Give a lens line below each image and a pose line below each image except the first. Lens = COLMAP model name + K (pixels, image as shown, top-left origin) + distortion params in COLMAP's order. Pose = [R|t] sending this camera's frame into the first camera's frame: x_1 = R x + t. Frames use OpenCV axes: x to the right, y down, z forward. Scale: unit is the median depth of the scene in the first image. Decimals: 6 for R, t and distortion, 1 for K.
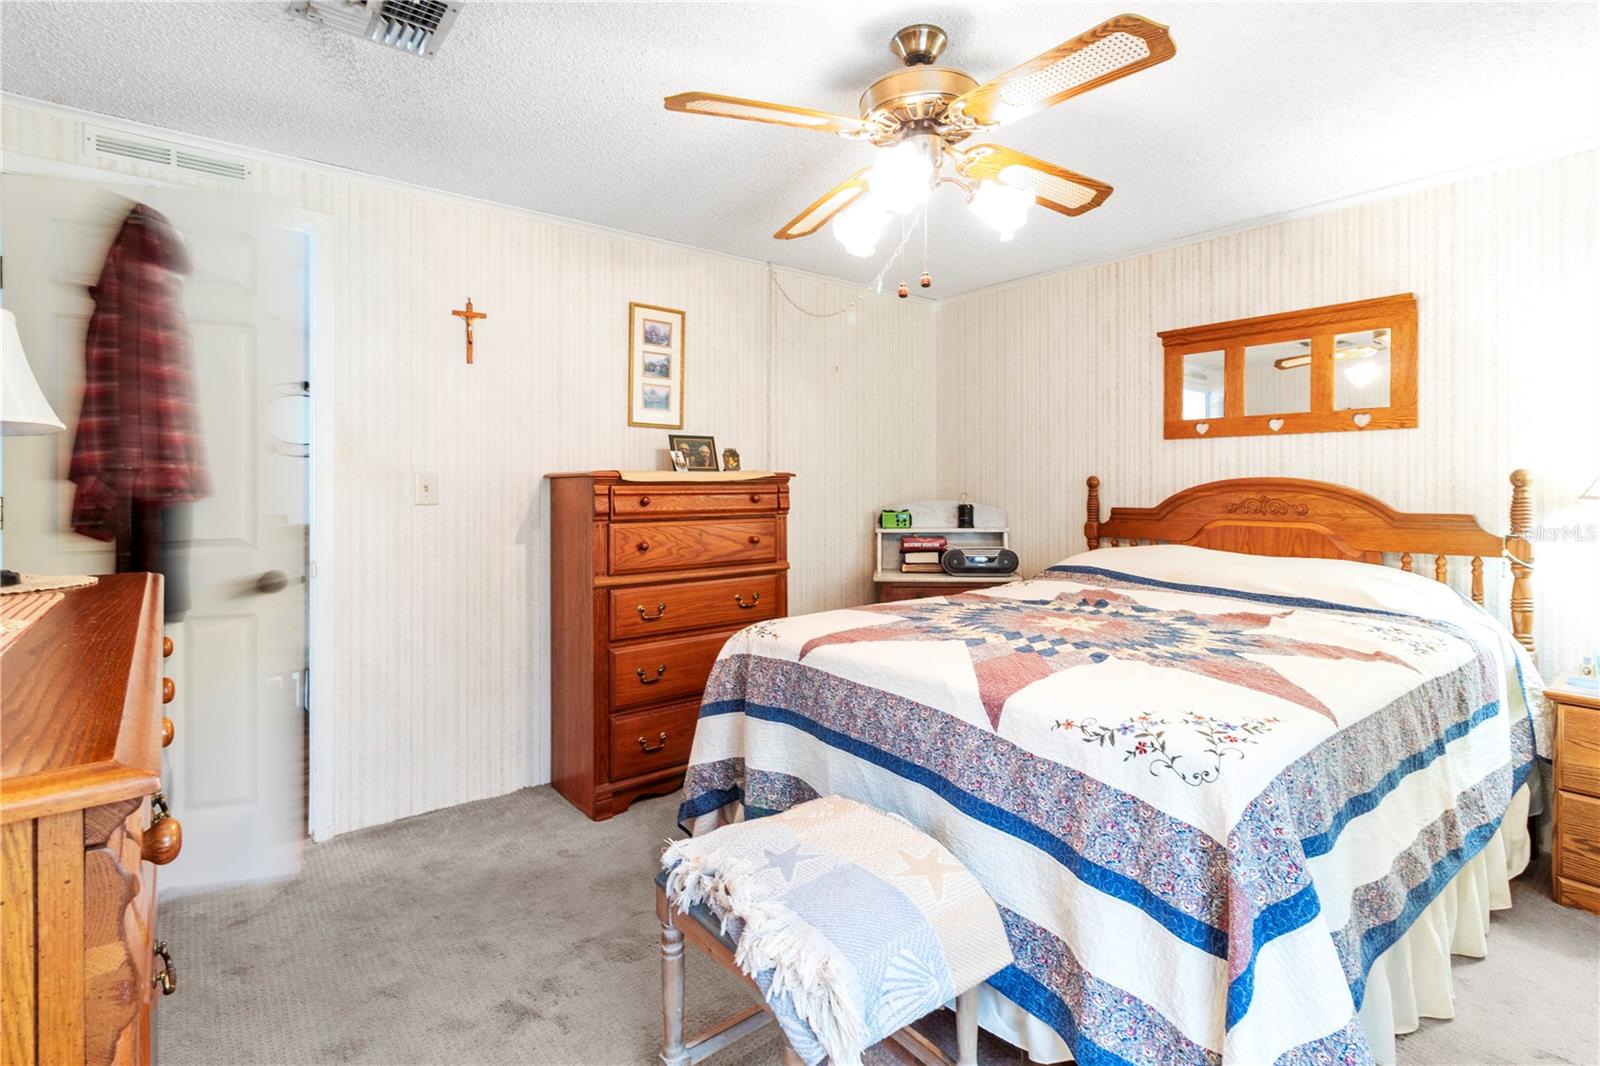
lens RADIAL K [[762.2, 0, 793.9], [0, 762.2, 483.6], [0, 0, 1]] dist [0.002601, 0.000457]
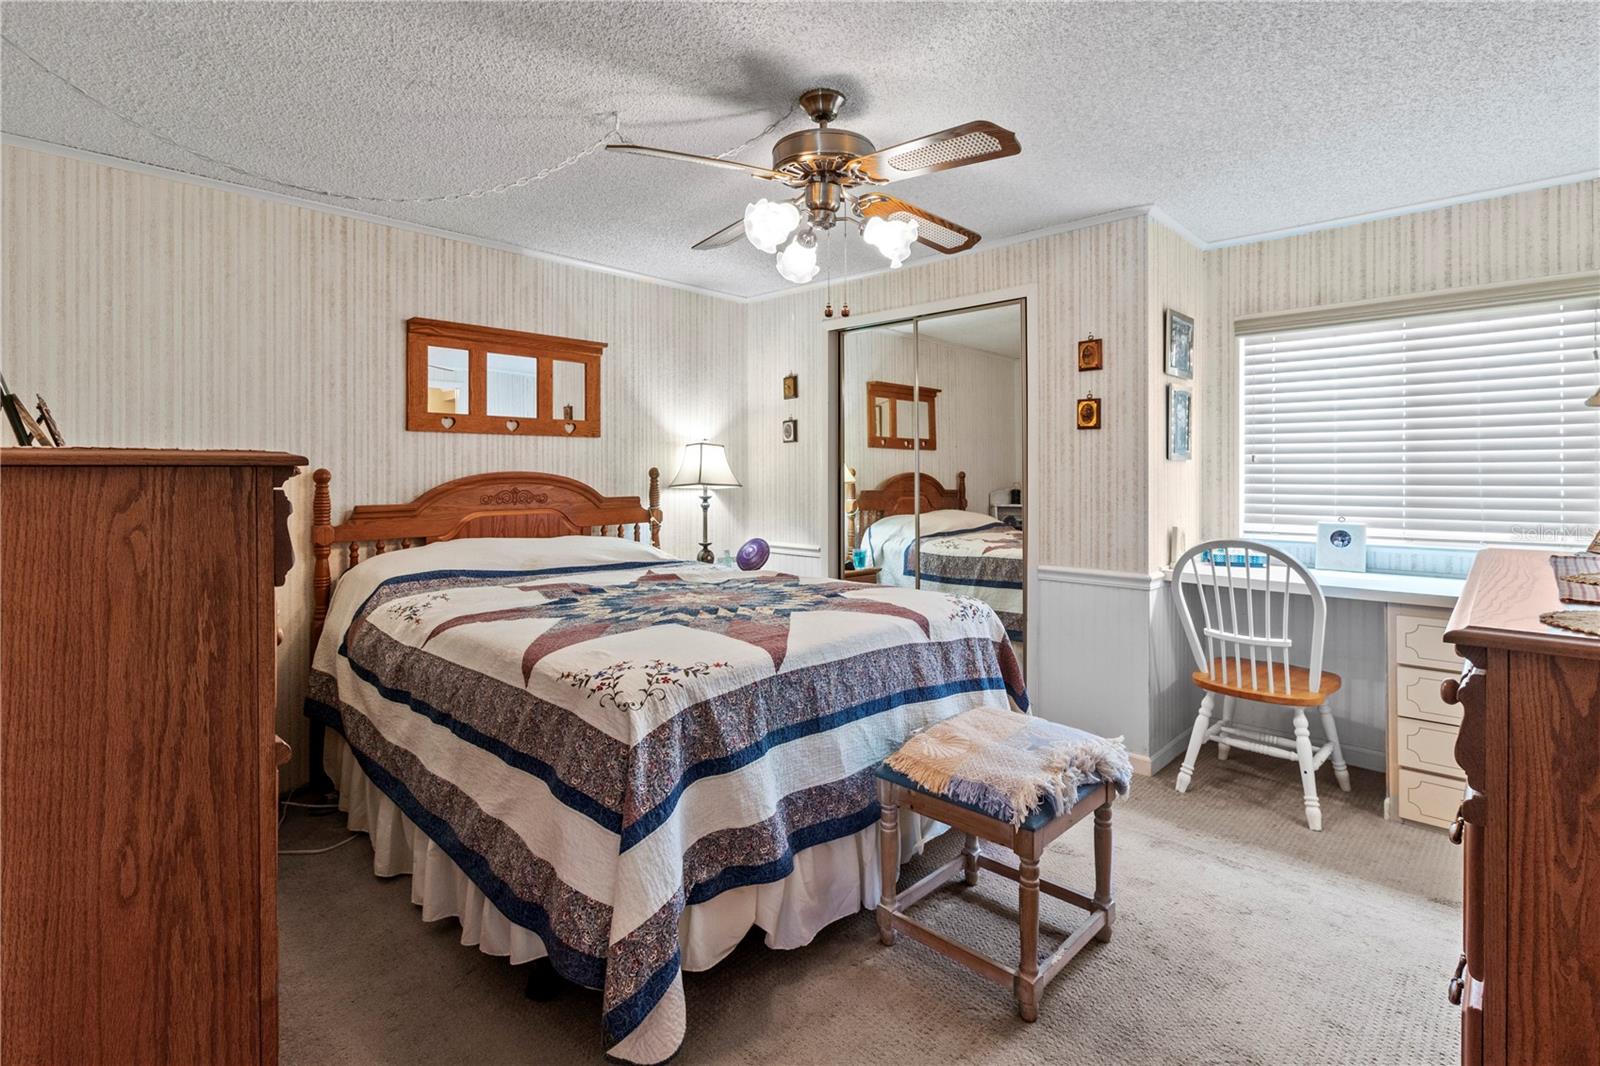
lens RADIAL K [[773.7, 0, 820.8], [0, 773.7, 497.8], [0, 0, 1]] dist [-0.002812, -0.000741]
pose [[-0.151141, -0.029251, 0.988079, -0.624394], [0.004466, 0.999532, 0.030273, -0.002178], [-0.988502, 0.008988, -0.150940, 0.744156]]
